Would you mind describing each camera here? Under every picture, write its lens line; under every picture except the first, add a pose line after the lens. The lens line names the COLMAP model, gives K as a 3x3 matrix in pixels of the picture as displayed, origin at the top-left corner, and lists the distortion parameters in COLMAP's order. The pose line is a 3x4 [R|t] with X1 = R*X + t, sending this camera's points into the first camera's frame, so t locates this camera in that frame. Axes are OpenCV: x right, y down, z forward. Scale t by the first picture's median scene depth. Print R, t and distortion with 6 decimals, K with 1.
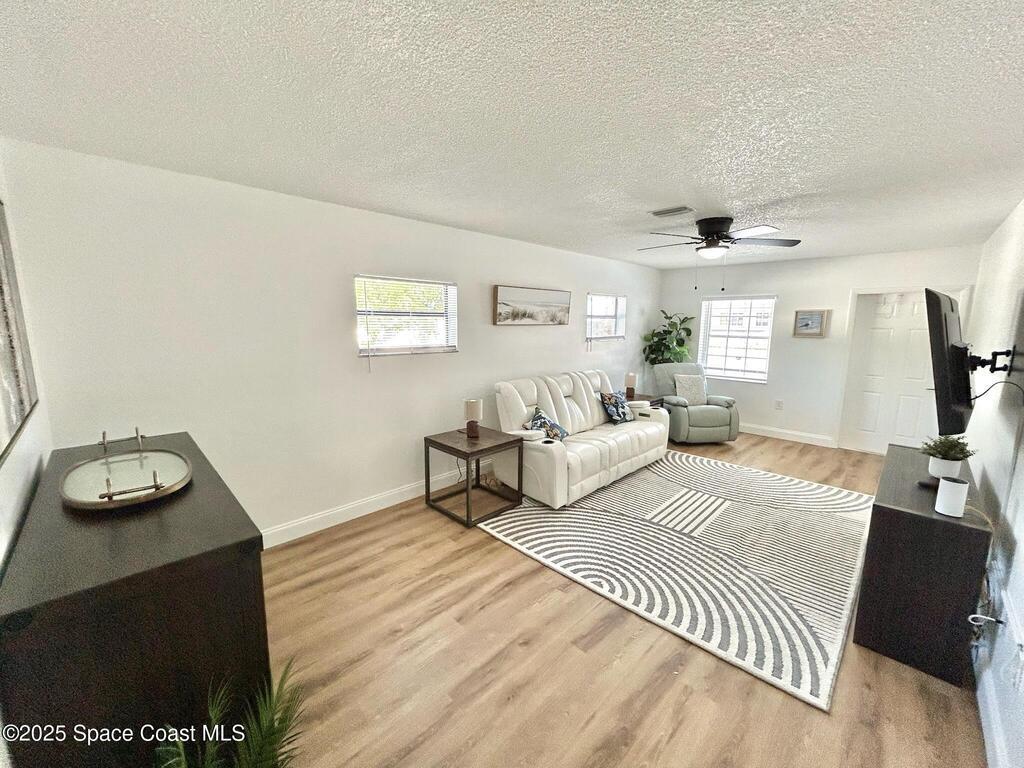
lens RADIAL K [[412.5, 0, 515.5], [0, 412.5, 384.1], [0, 0, 1]] dist [-0.003245, 0.000836]
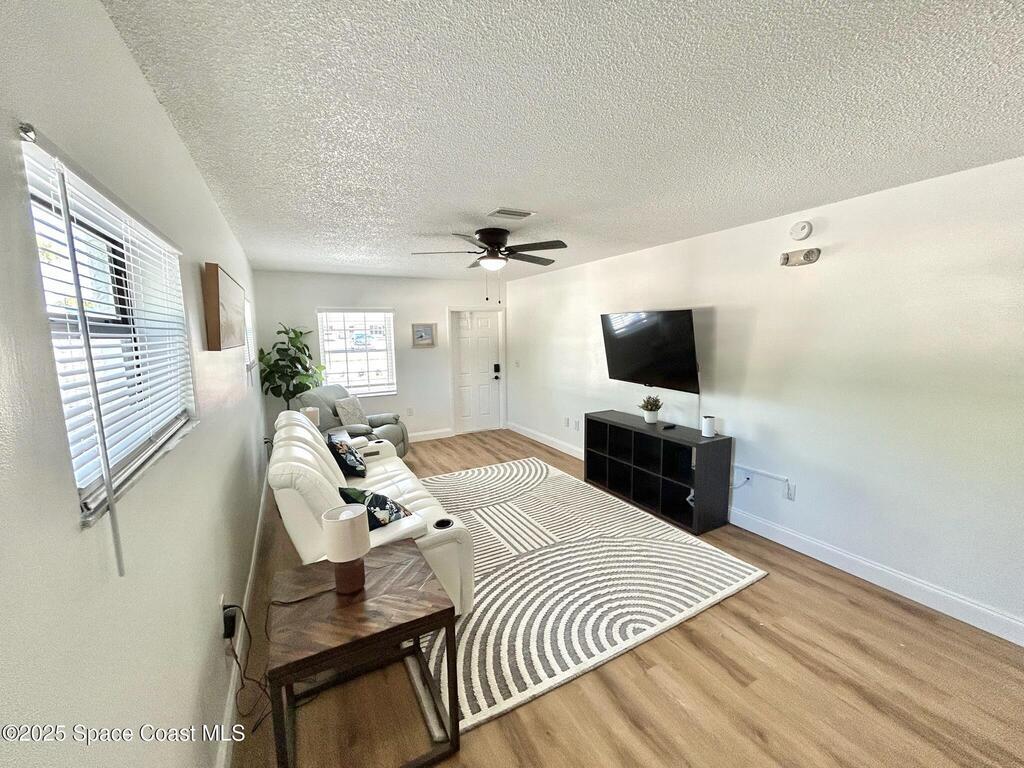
lens RADIAL K [[412.5, 0, 512.8], [0, 412.5, 383.4], [0, 0, 1]] dist [-0.003245, 0.000836]
pose [[0.294176, -0.132284, 0.946552, -0.515570], [0.168459, 0.982047, 0.084890, -0.121584], [-0.940788, 0.134483, 0.311179, 0.735679]]
